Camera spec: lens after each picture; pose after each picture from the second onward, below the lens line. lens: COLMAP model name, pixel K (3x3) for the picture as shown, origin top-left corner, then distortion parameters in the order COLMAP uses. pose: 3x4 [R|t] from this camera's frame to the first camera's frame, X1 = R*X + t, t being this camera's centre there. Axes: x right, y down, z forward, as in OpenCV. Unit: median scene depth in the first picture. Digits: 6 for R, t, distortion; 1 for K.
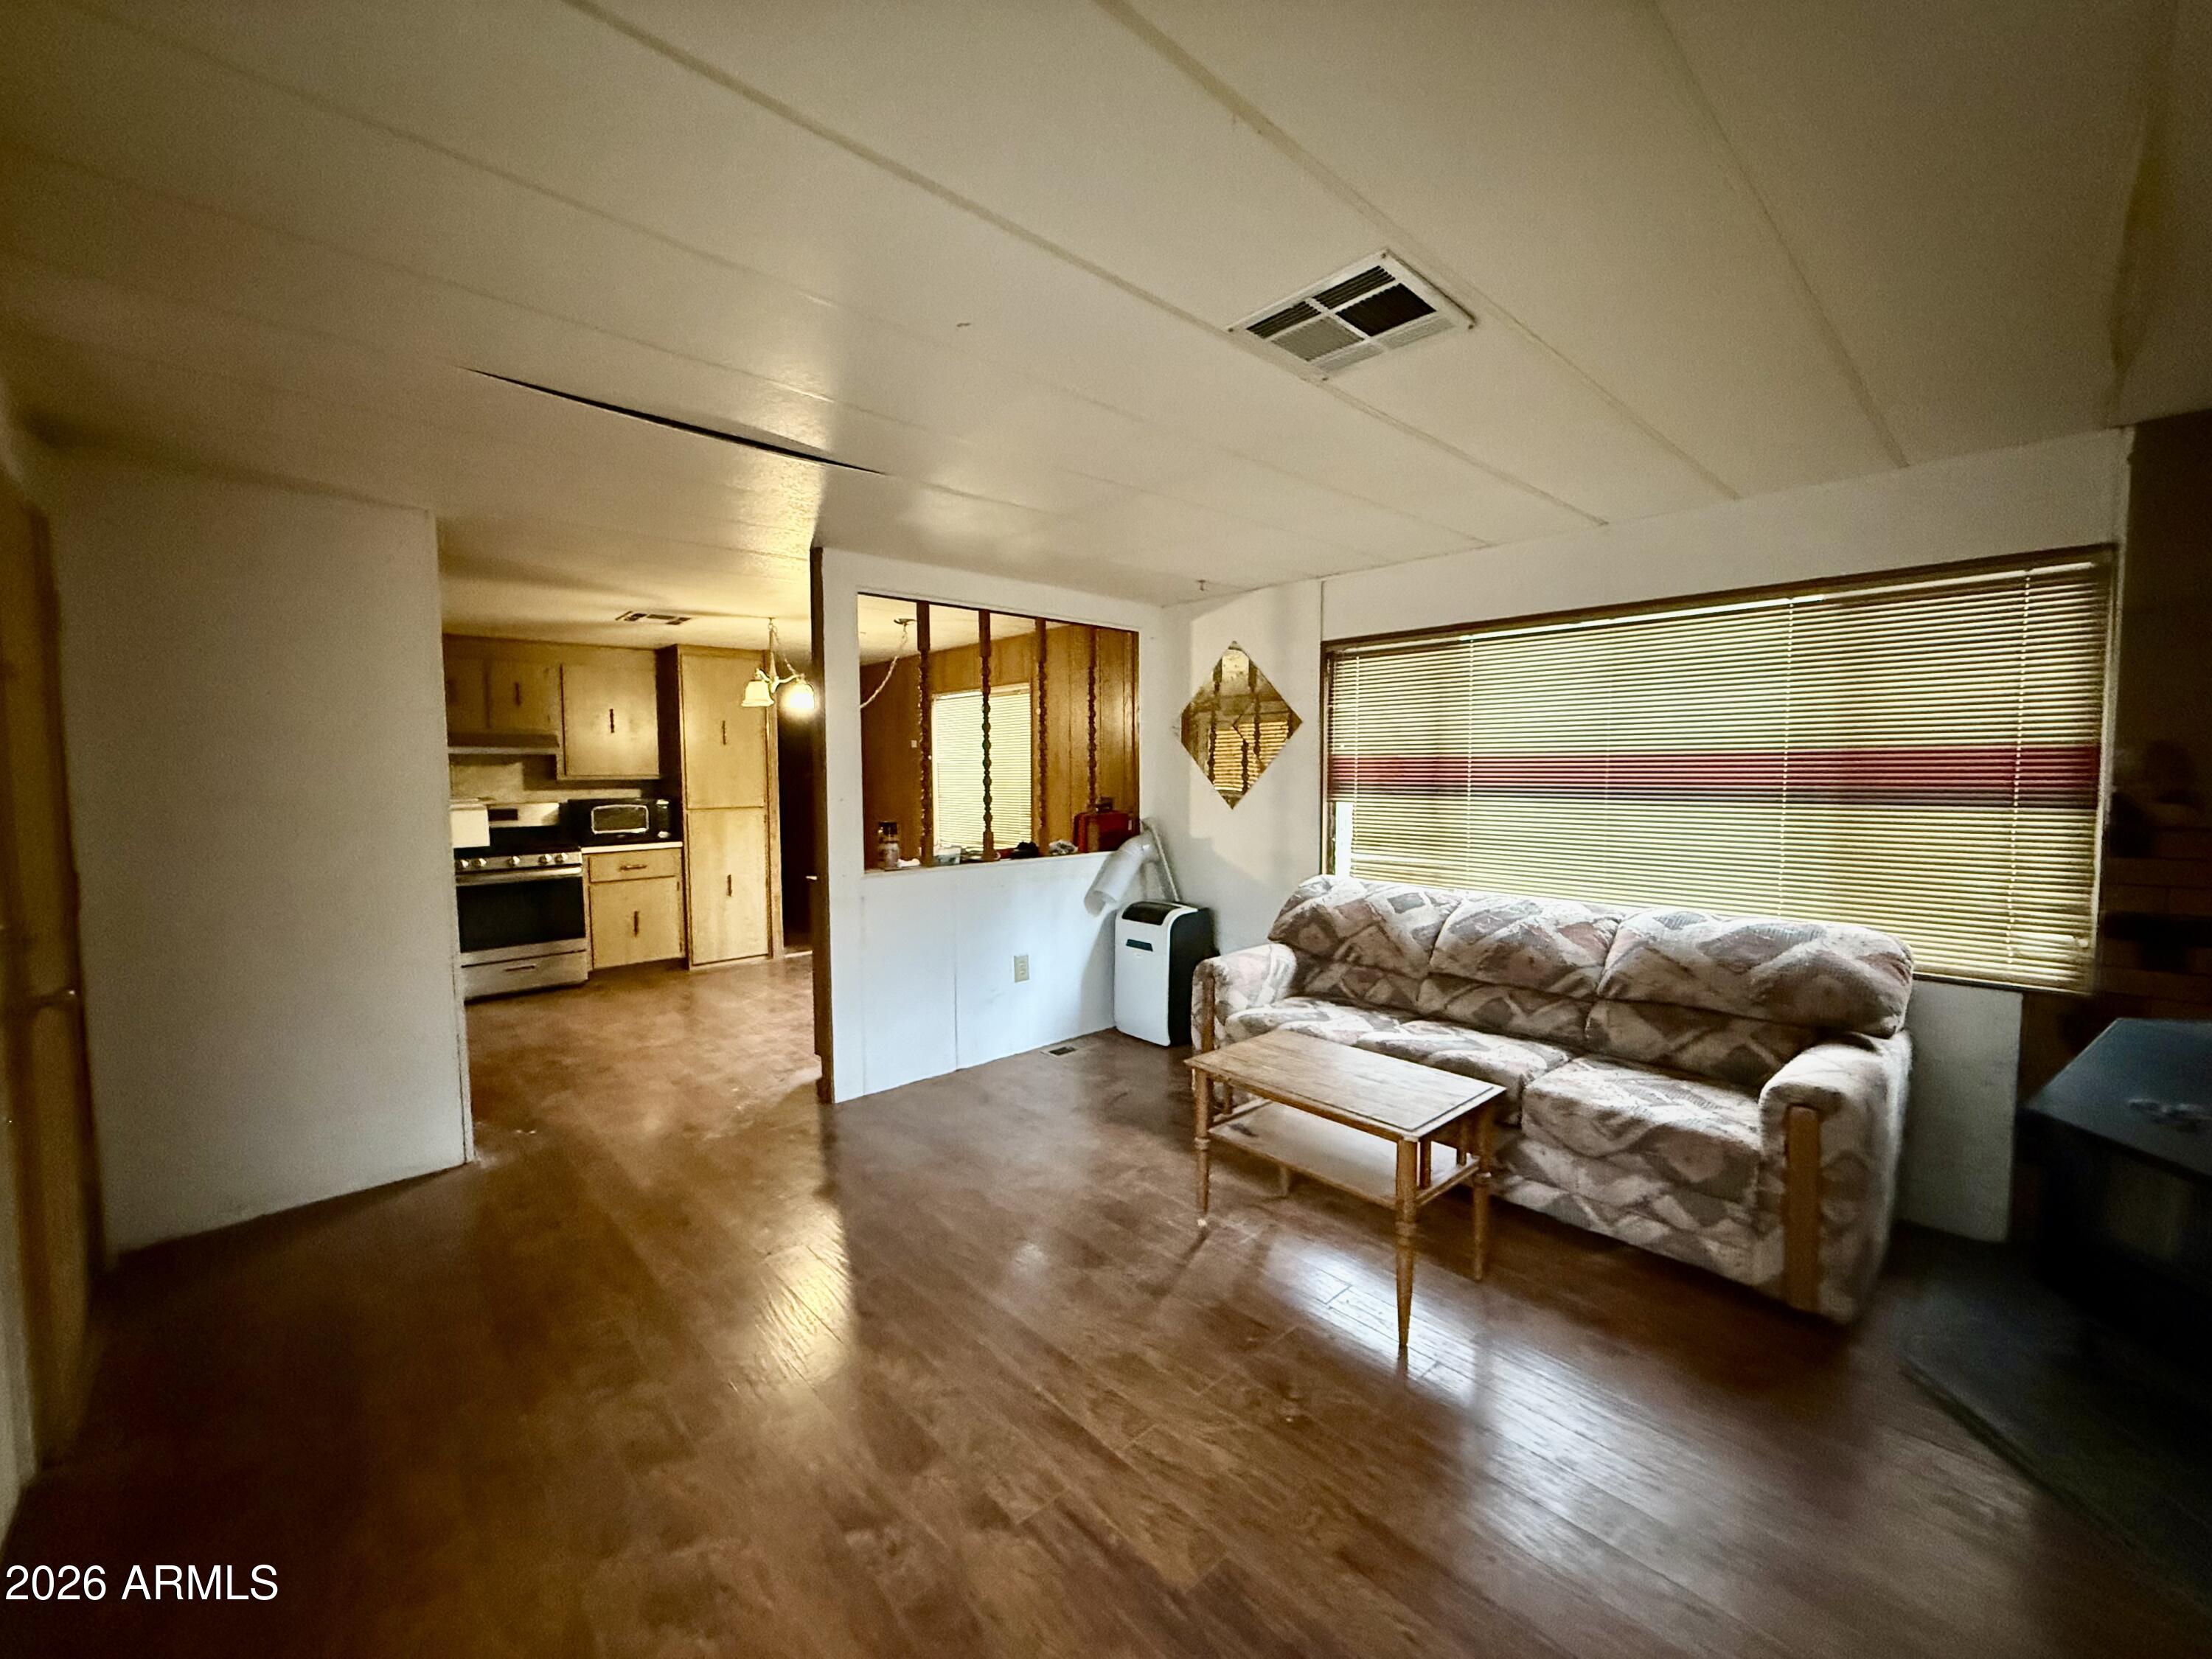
lens RADIAL K [[883.4, 0, 1102.6], [0, 883.4, 834.0], [0, 0, 1]] dist [-0.000240, -0.000031]
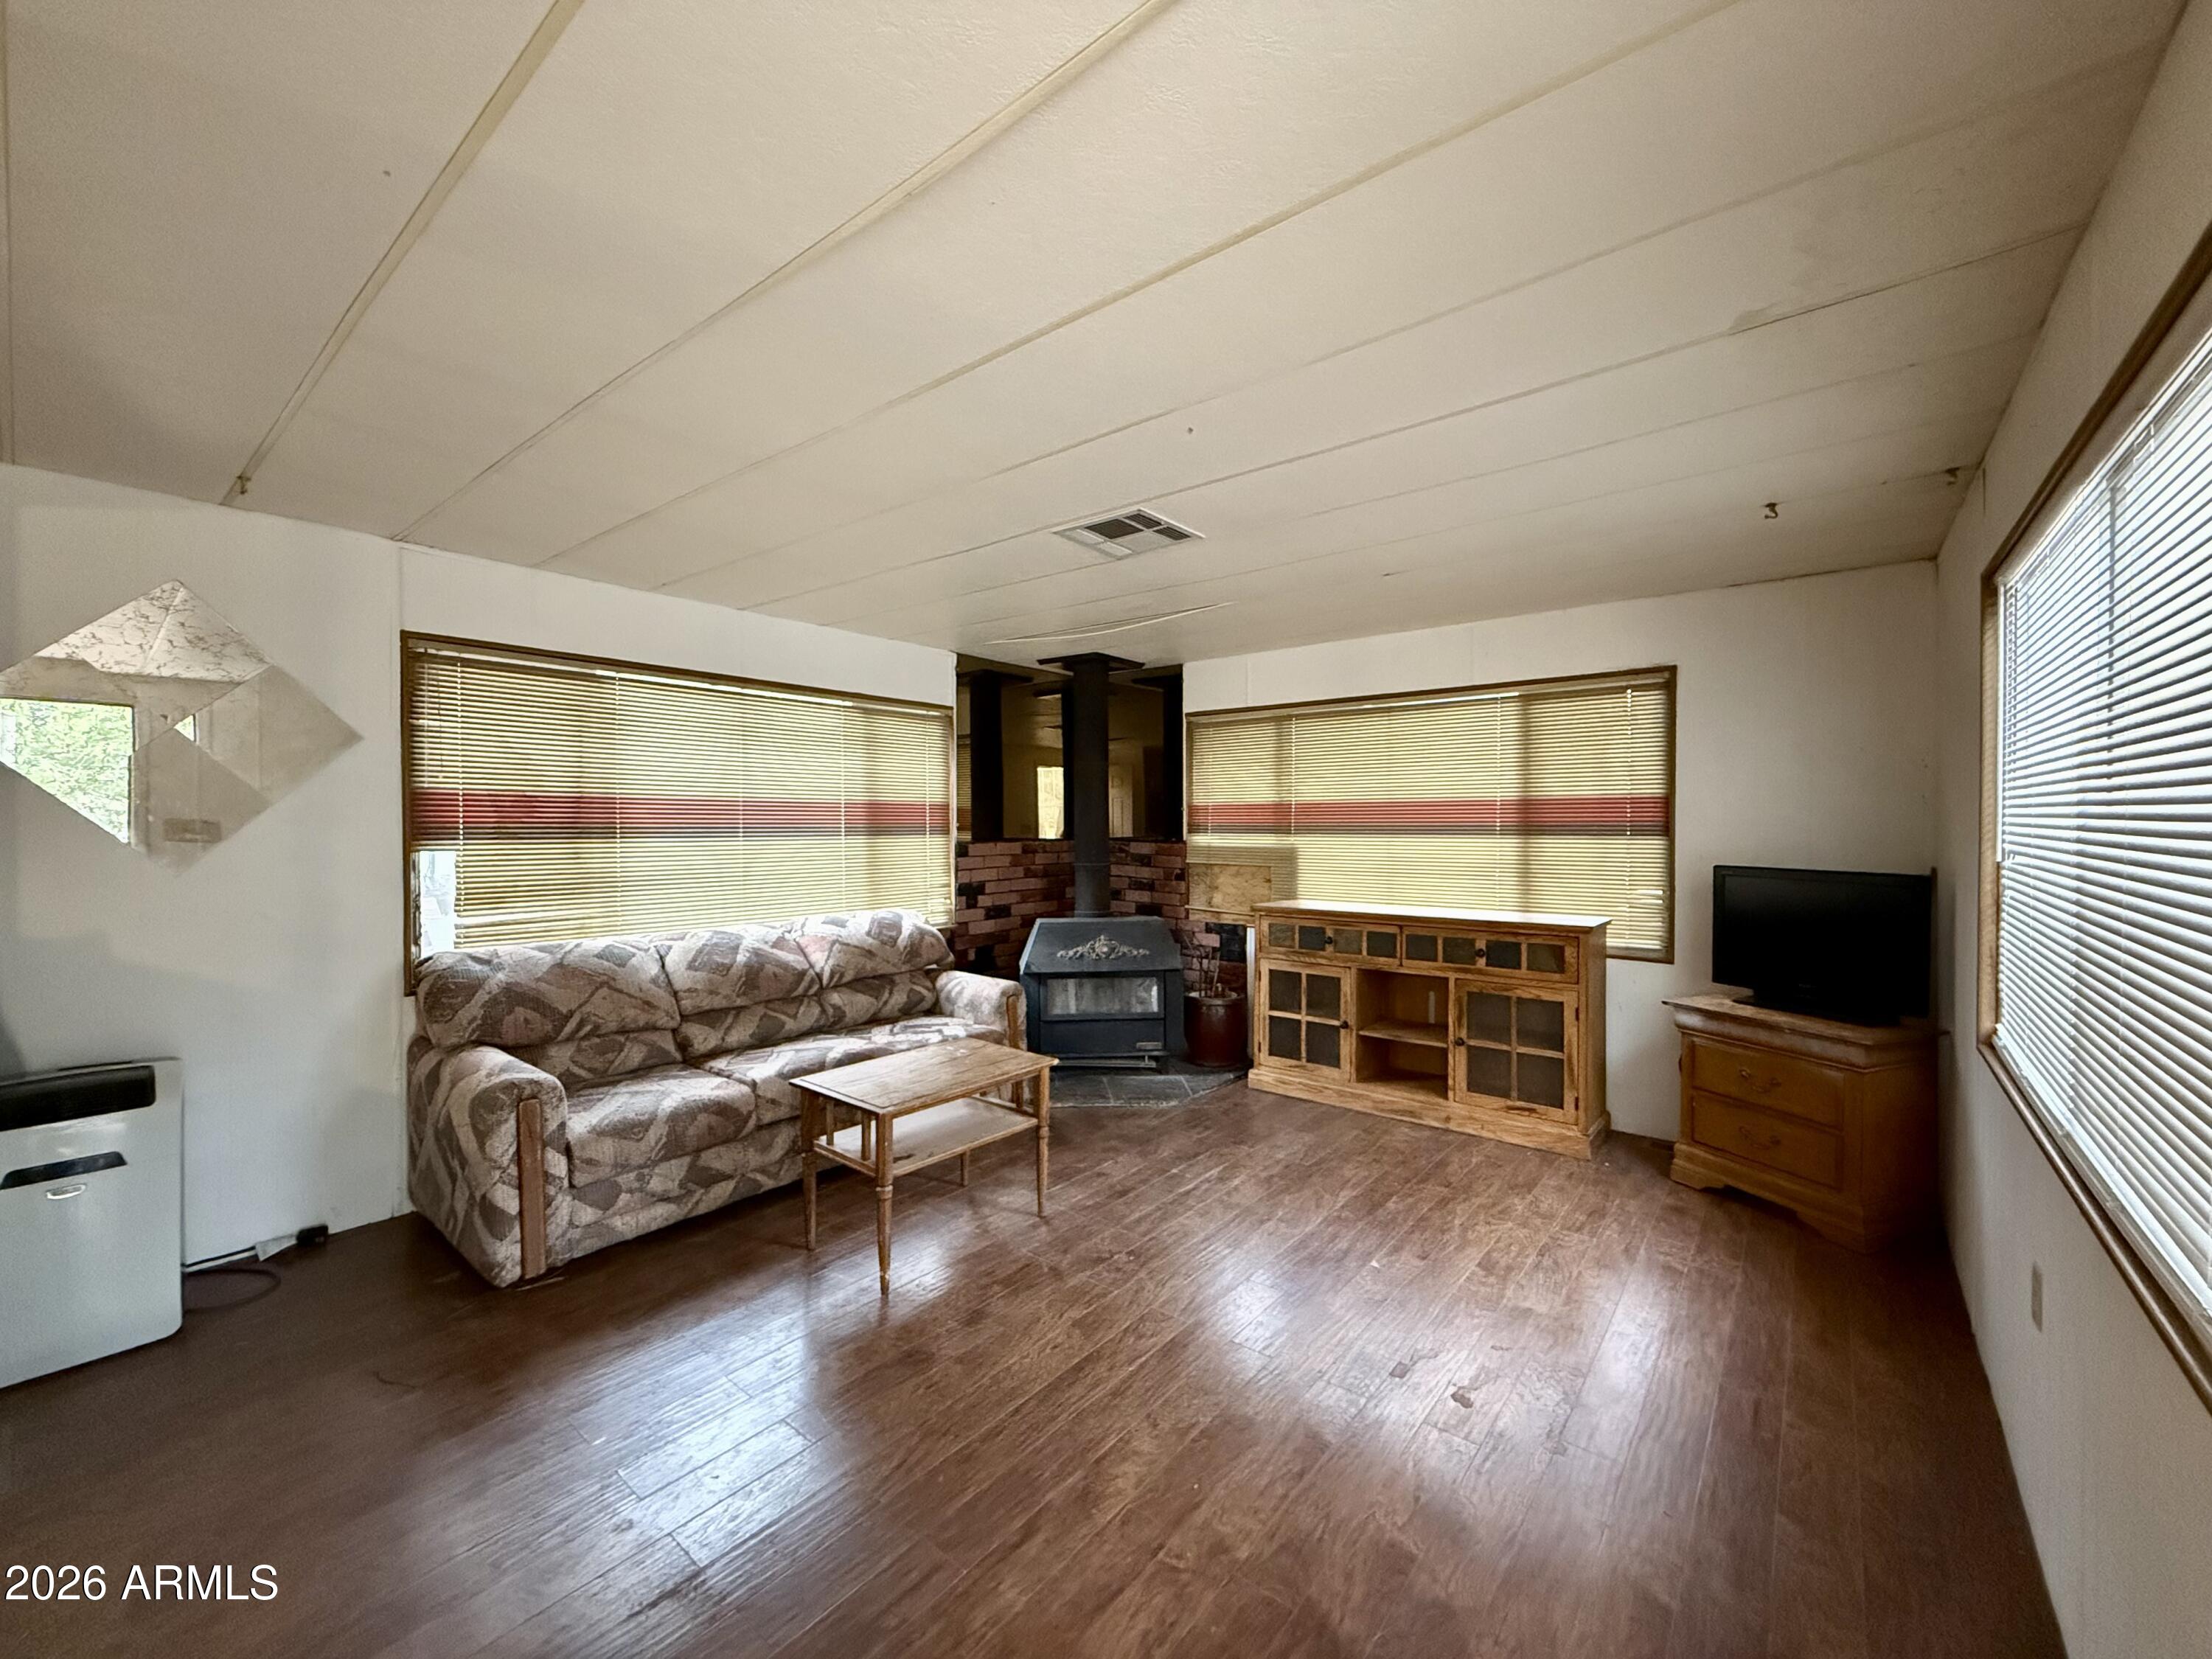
lens RADIAL K [[883.4, 0, 1101.5], [0, 883.4, 825.2], [0, 0, 1]] dist [-0.000240, -0.000031]
pose [[-0.142353, -0.004859, 0.989804, -0.683435], [0.062401, 0.997955, 0.013873, -0.041144], [-0.987847, 0.063740, -0.141758, 0.677272]]
